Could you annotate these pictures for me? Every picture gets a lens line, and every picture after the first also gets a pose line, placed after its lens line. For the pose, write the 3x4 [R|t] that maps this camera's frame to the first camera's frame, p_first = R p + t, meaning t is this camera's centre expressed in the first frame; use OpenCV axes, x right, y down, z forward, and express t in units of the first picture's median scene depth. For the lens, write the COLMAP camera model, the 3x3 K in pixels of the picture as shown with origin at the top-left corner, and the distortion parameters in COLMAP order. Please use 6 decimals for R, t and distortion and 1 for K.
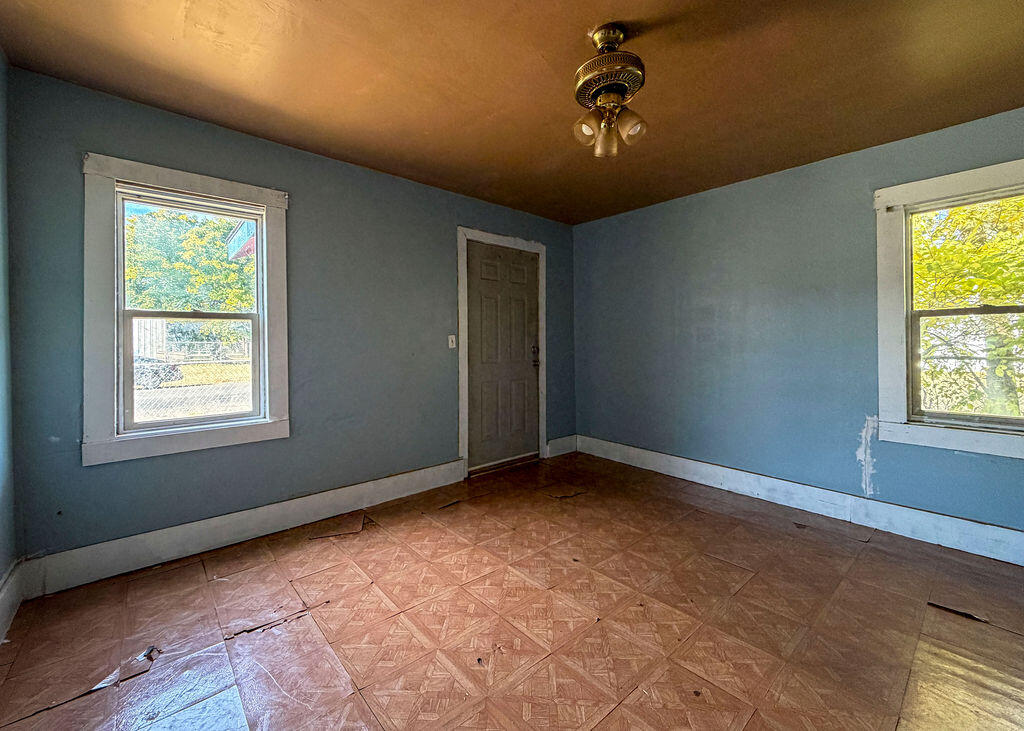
lens RADIAL K [[414.3, 0, 512.0], [0, 414.3, 365.5], [0, 0, 1]] dist [0.005315, 0.000038]
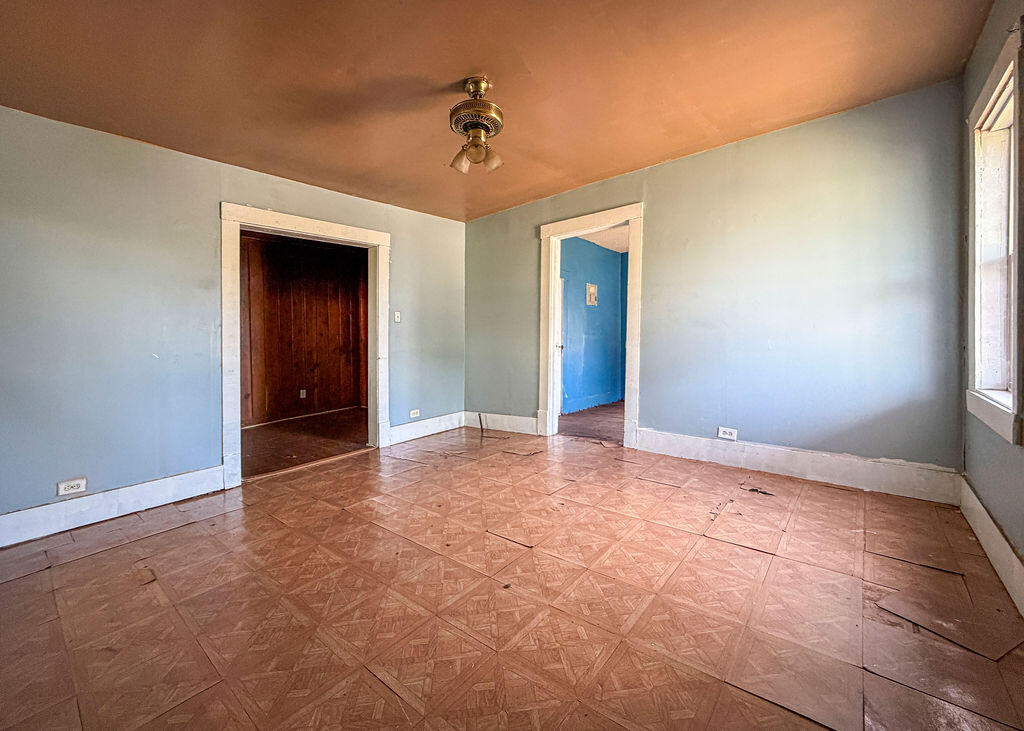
lens RADIAL K [[414.3, 0, 512.0], [0, 414.3, 365.5], [0, 0, 1]] dist [0.005315, 0.000038]
pose [[-0.983240, 0.052171, -0.174694, 0.274225], [0.034645, 0.994190, 0.101908, -0.006239], [0.178996, 0.094147, -0.979335, 1.832637]]
